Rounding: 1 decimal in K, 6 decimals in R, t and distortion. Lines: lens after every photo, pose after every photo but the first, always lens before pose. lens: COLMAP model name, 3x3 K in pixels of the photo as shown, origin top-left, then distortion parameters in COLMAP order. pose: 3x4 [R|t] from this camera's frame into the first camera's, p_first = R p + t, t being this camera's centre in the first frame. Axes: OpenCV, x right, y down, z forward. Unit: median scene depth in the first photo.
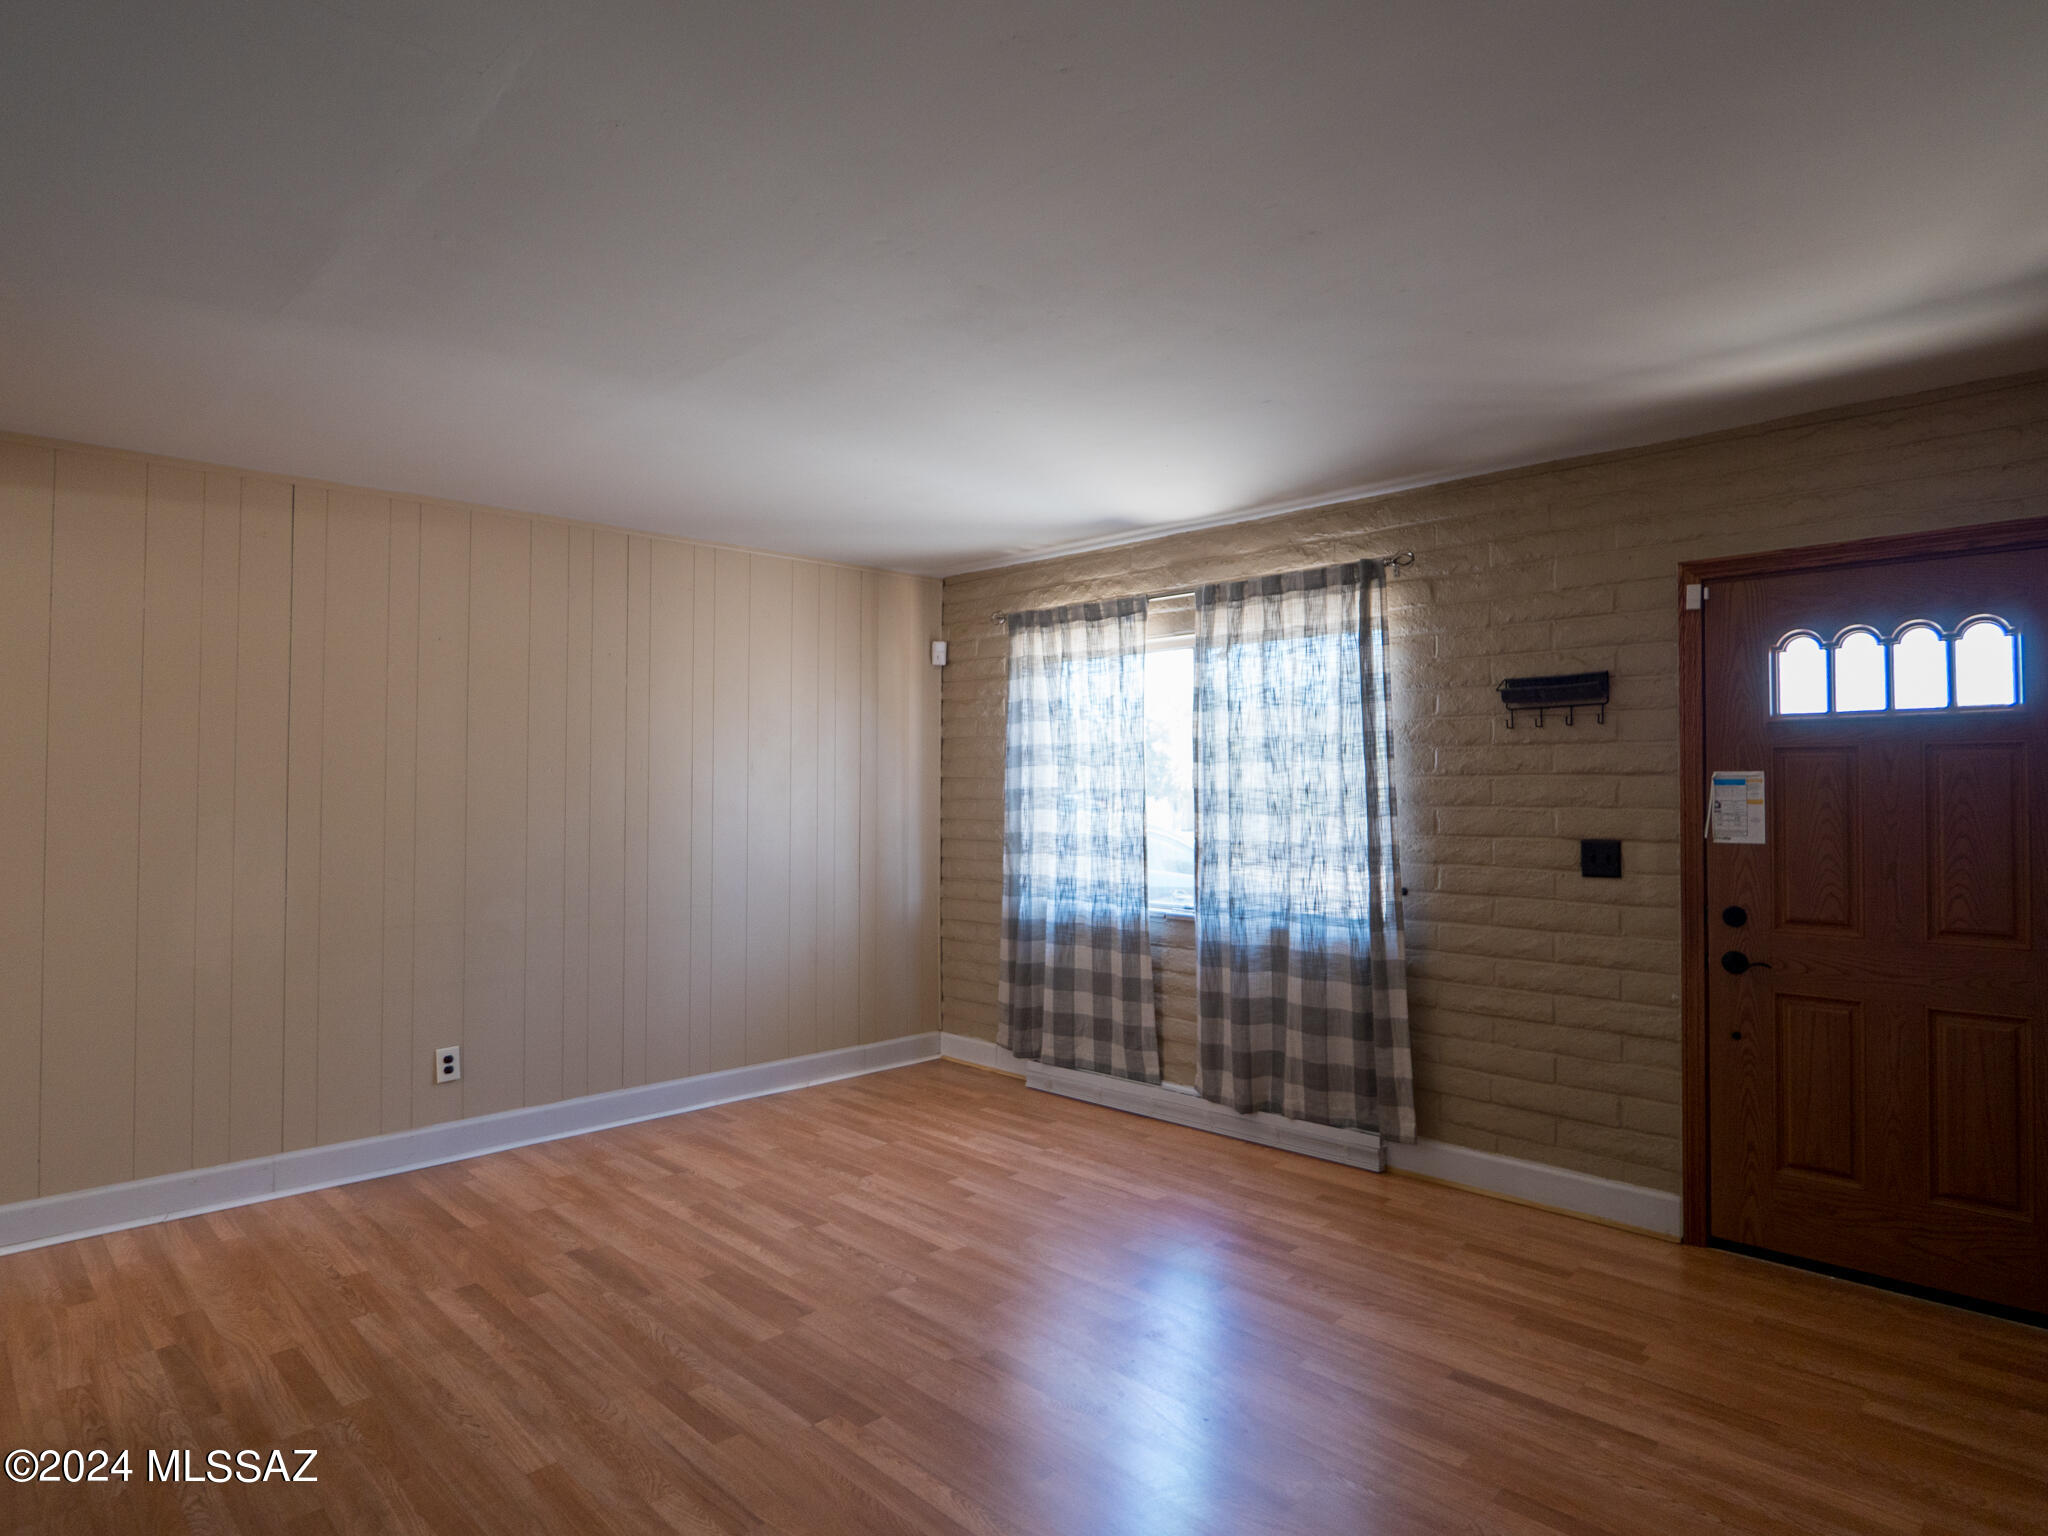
lens RADIAL K [[1119.0, 0, 1020.0], [0, 1119.0, 767.0], [0, 0, 1]] dist [-0.017894, 0.001537]
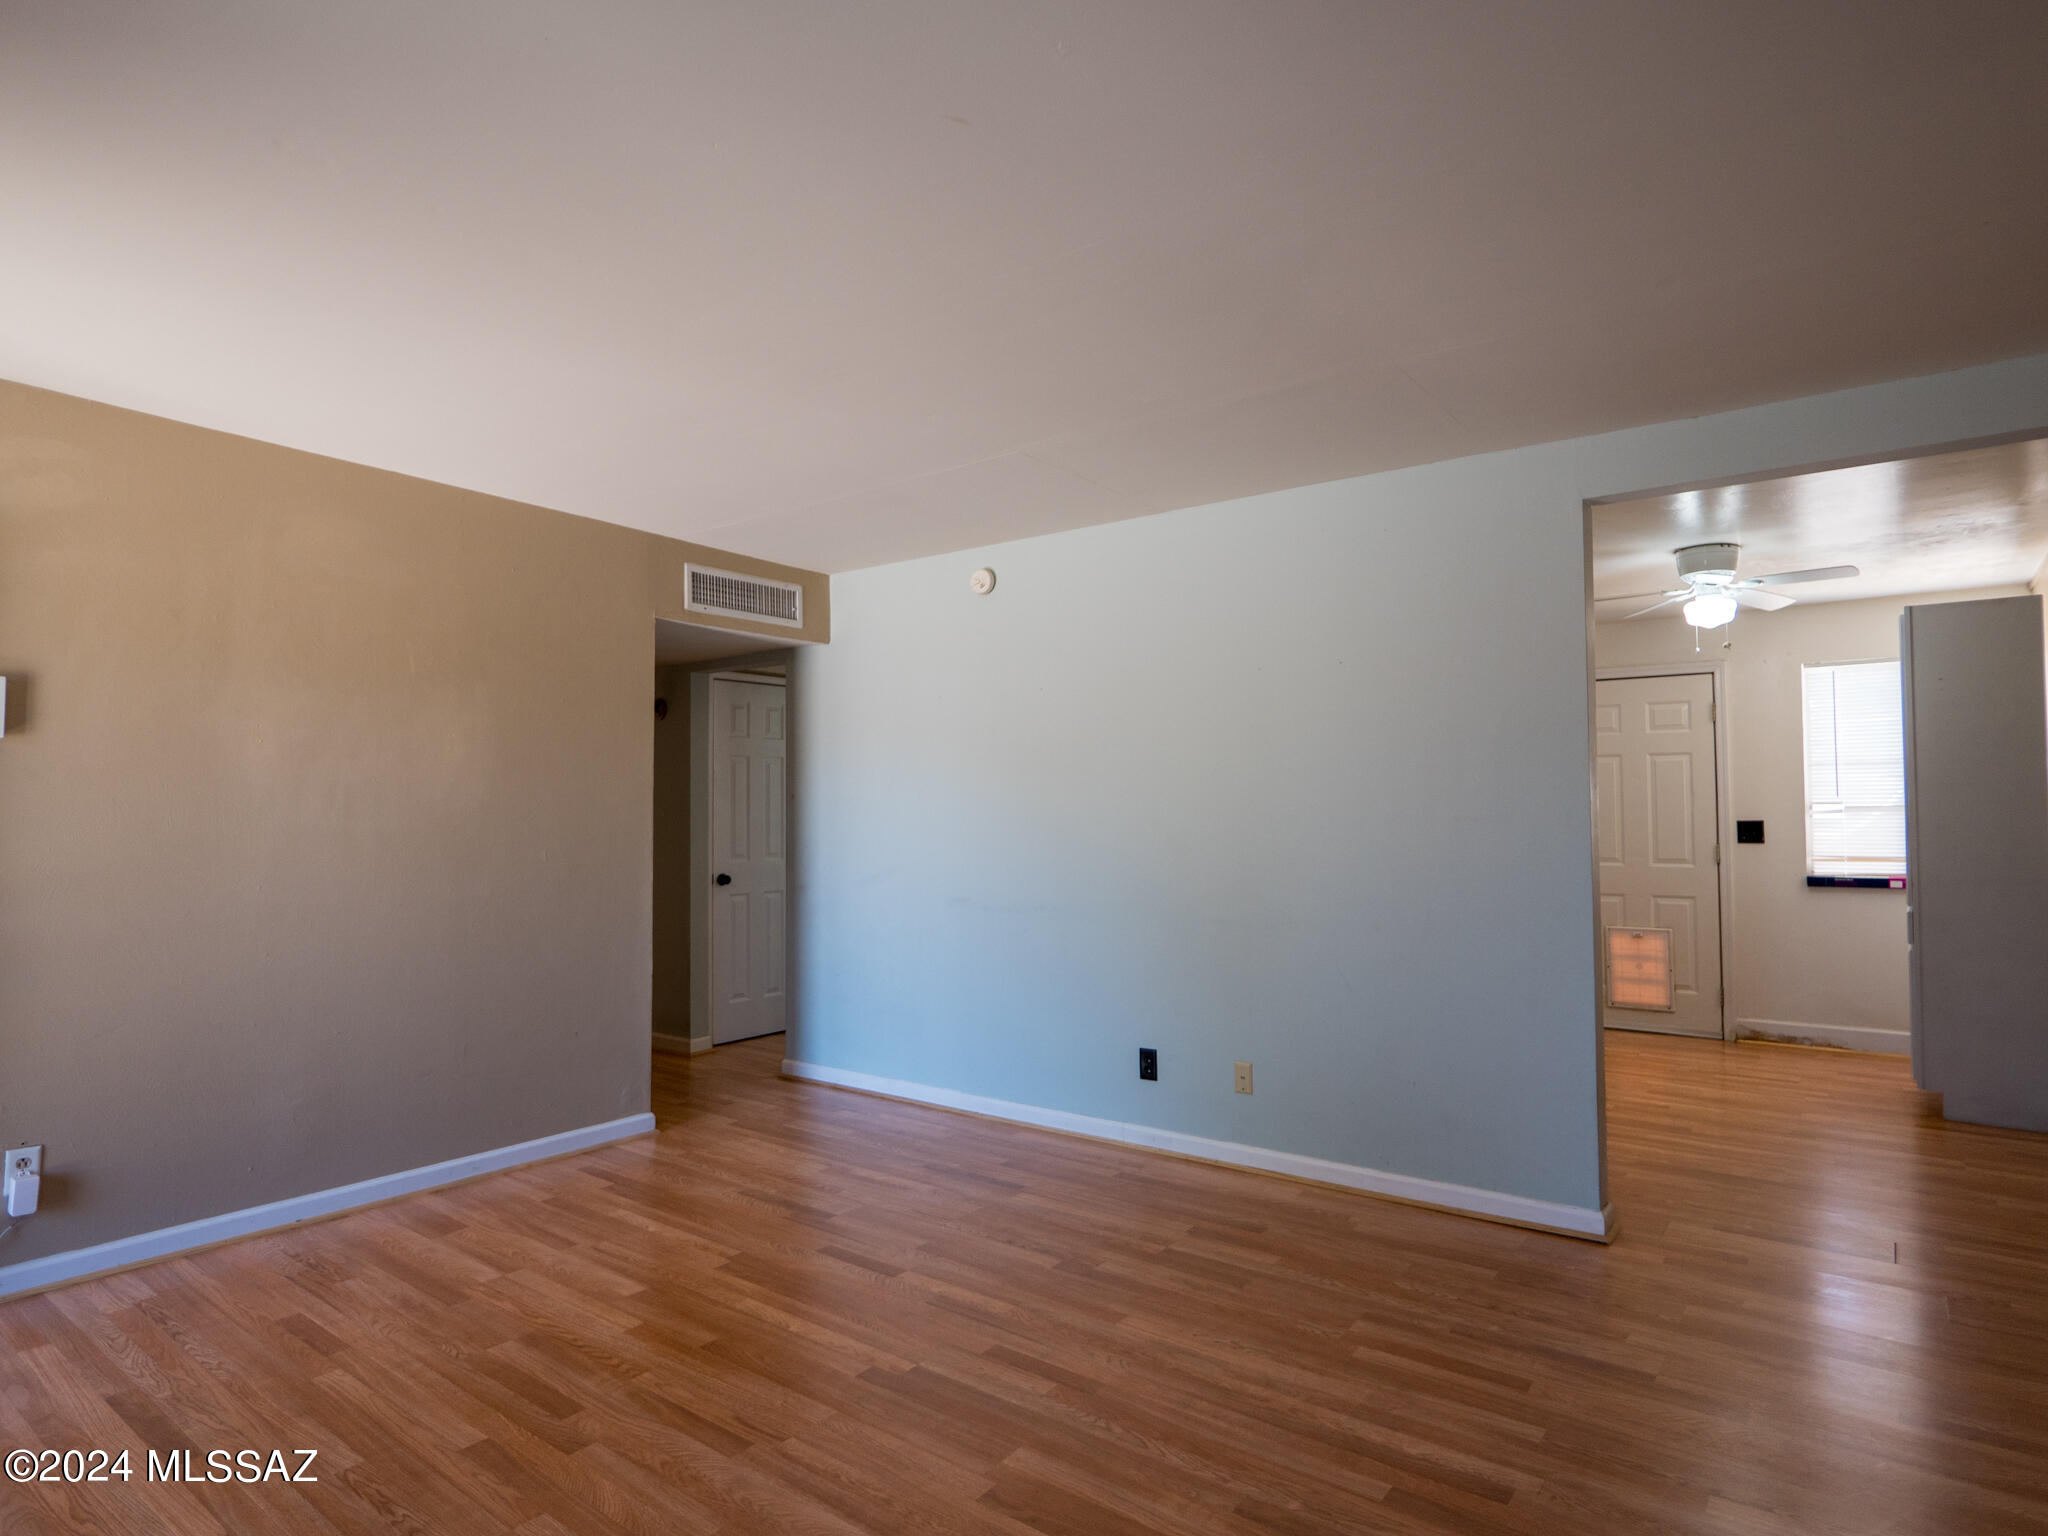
lens RADIAL K [[1140.3, 0, 1018.0], [0, 1140.3, 766.4], [0, 0, 1]] dist [-0.013906, -0.000579]
pose [[-0.992630, -0.001140, -0.121176, -0.094642], [0.006272, 0.998132, -0.060773, 0.050487], [0.121019, -0.061085, -0.990769, 1.363768]]
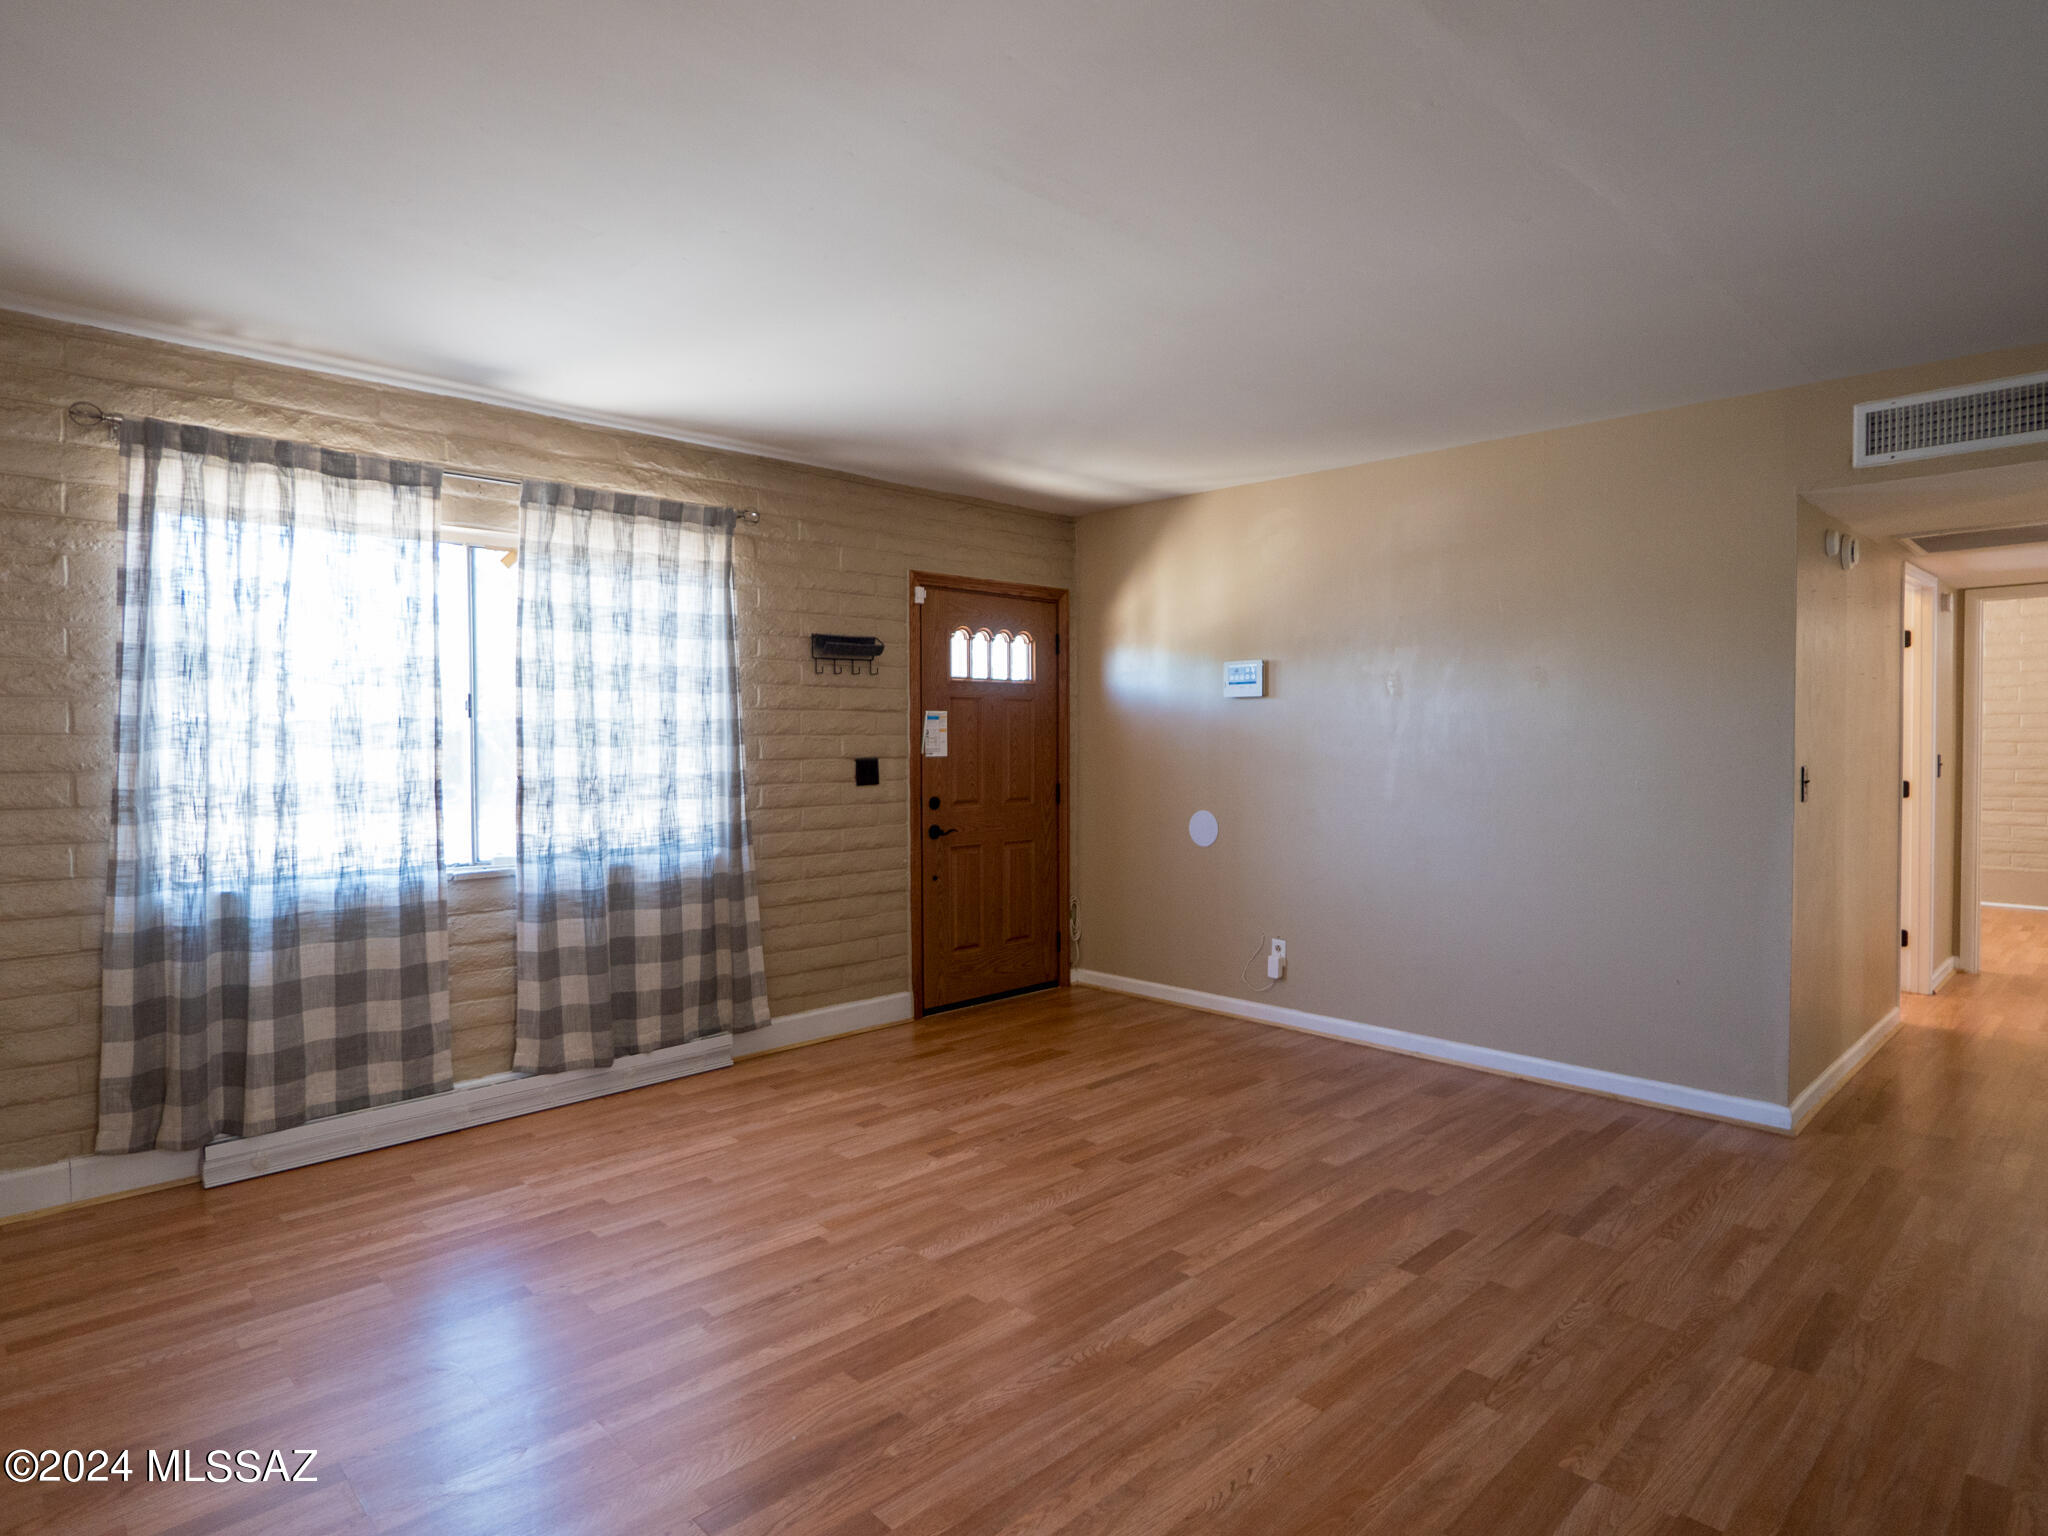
lens RADIAL K [[1119.0, 0, 1020.0], [0, 1119.0, 767.0], [0, 0, 1]] dist [-0.017894, 0.001537]
pose [[0.032456, -0.028555, 0.999065, -0.828202], [-0.017964, 0.999414, 0.029148, 0.030668], [-0.999312, -0.018894, 0.031924, 0.731013]]
